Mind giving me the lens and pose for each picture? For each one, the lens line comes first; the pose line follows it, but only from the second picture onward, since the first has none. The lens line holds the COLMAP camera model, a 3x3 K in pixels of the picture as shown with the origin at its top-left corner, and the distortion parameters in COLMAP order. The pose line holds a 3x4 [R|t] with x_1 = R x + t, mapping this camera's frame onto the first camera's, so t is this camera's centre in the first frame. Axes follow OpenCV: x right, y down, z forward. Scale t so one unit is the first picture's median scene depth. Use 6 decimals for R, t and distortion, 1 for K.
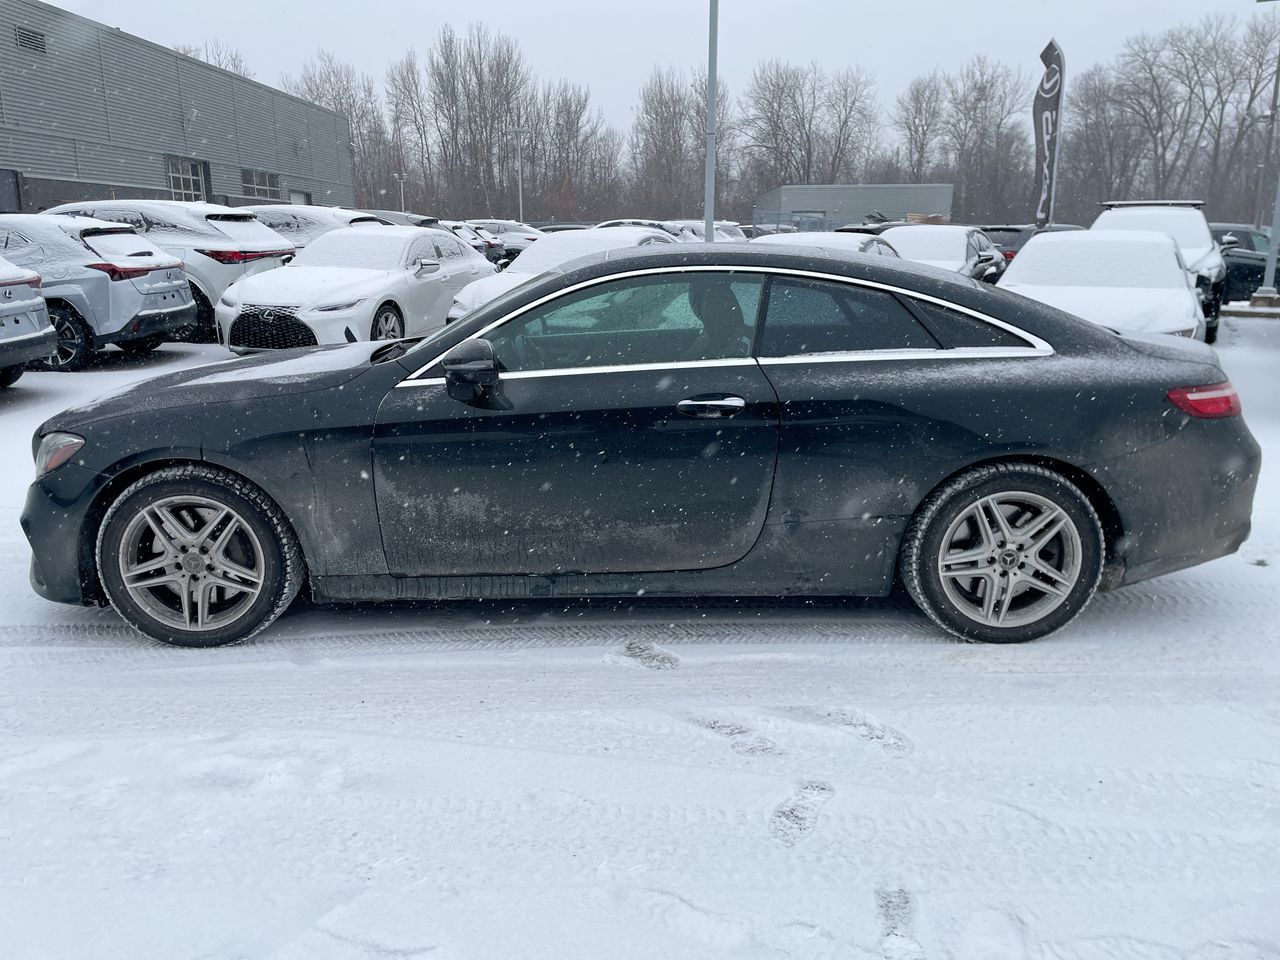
lens RADIAL K [[965.8, 0, 623.2], [0, 965.8, 462.6], [0, 0, 1]] dist [0.104271, -0.137896]
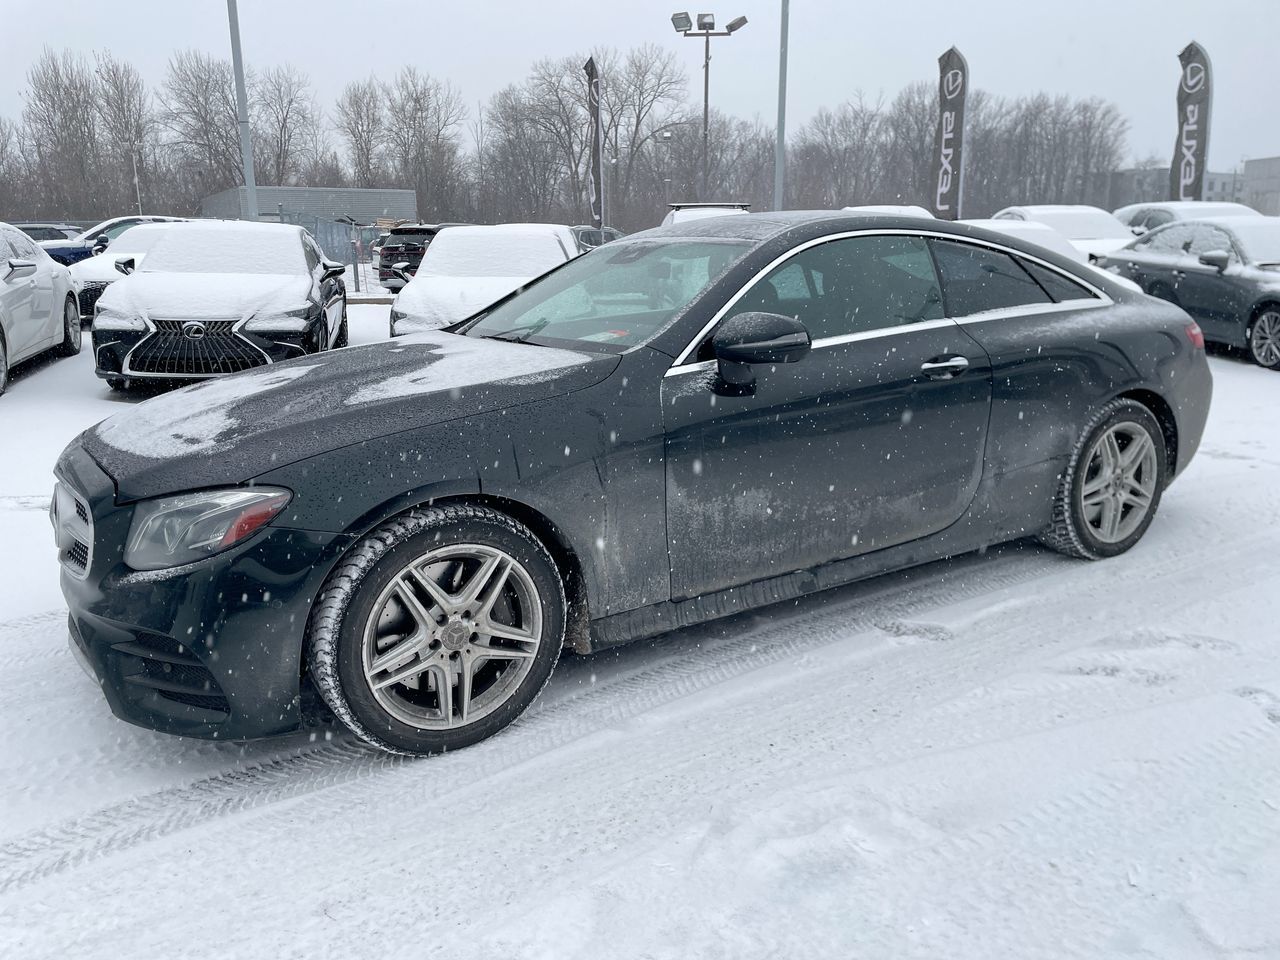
lens RADIAL K [[961.3, 0, 623.1], [0, 961.3, 478.9], [0, 0, 1]] dist [0.107052, -0.137025]
pose [[0.852862, -0.133435, 0.504798, -0.241969], [0.128371, 0.990705, 0.044993, -0.011237], [-0.506110, 0.026428, 0.862064, 0.106861]]
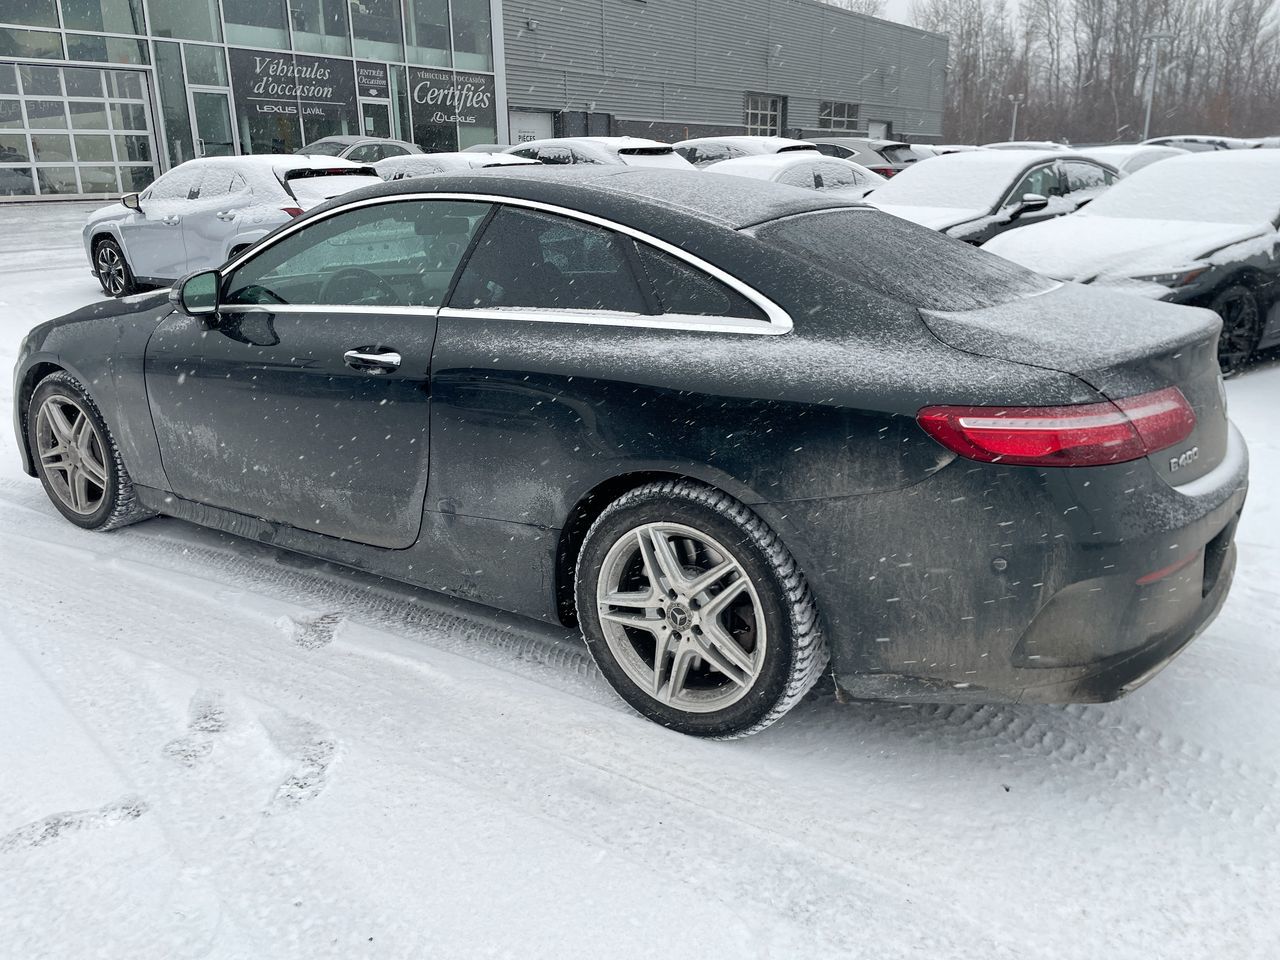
lens RADIAL K [[965.8, 0, 623.2], [0, 965.8, 462.6], [0, 0, 1]] dist [0.104271, -0.137896]
pose [[0.824481, 0.150670, -0.545462, 0.258207], [-0.114214, 0.988372, 0.100376, -0.027750], [0.554244, -0.020459, 0.832103, 0.139520]]
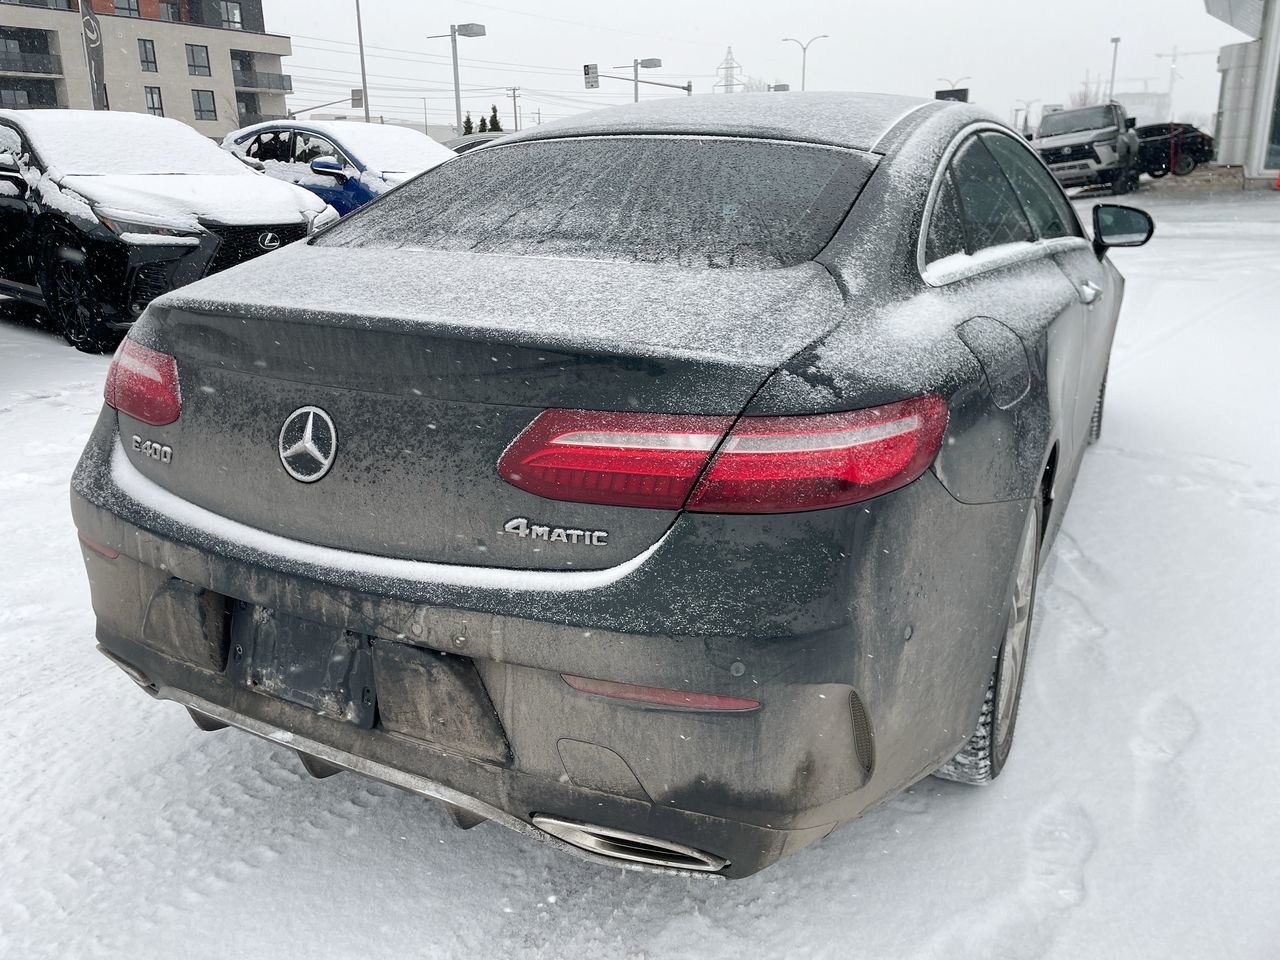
lens RADIAL K [[965.8, 0, 623.2], [0, 965.8, 462.6], [0, 0, 1]] dist [0.104271, -0.137896]
pose [[-0.478920, 0.258166, -0.839039, 0.346167], [-0.181726, 0.905919, 0.382473, -0.098915], [0.858843, 0.335650, -0.386947, 0.532834]]
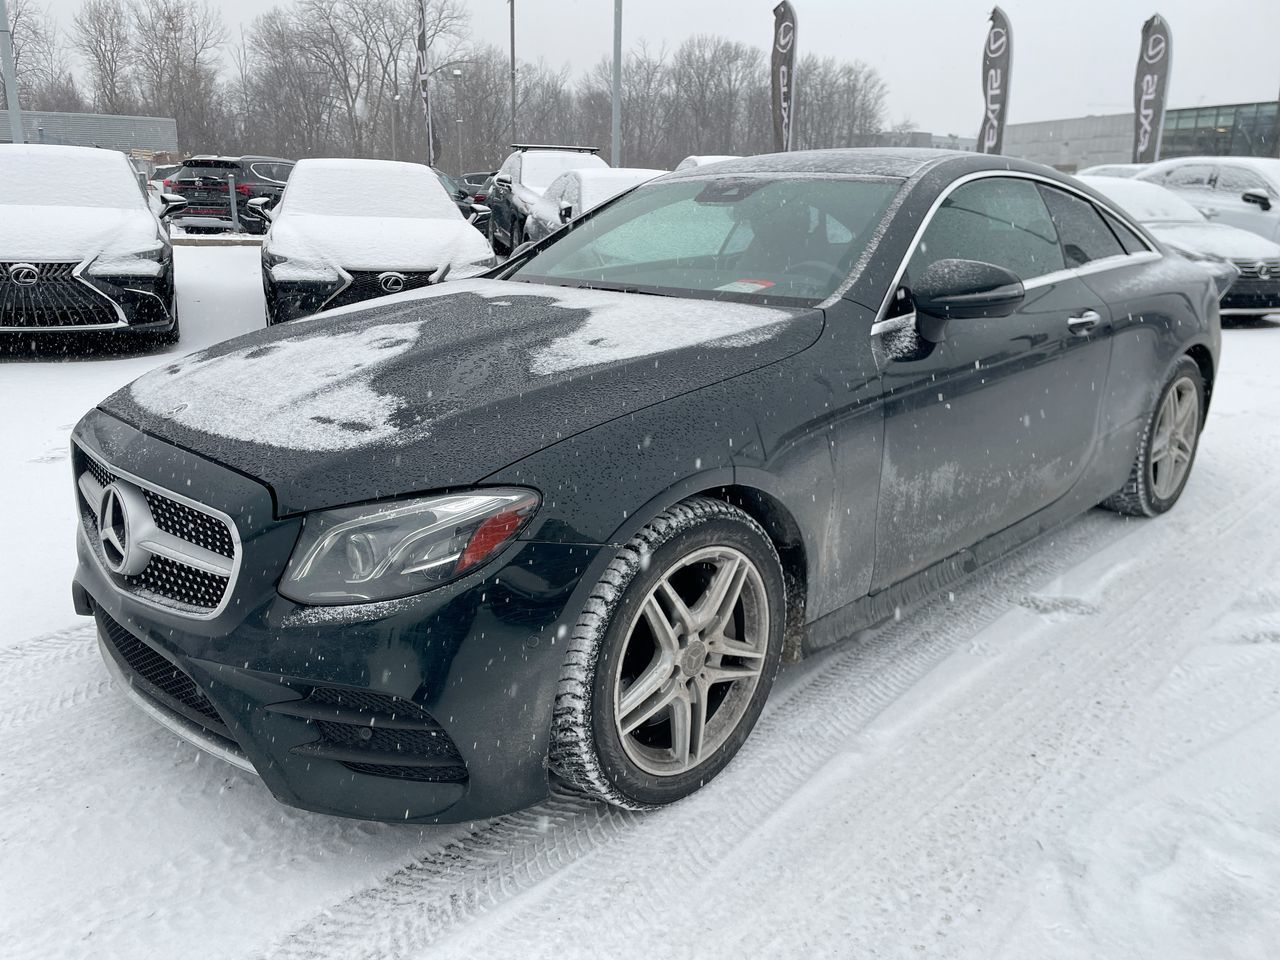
lens RADIAL K [[964.1, 0, 621.3], [0, 964.1, 477.5], [0, 0, 1]] dist [0.102419, -0.132167]
pose [[0.722238, -0.184664, 0.666536, -0.299557], [0.139298, 0.982788, 0.121342, -0.030251], [-0.677472, 0.005209, 0.735531, 0.209474]]
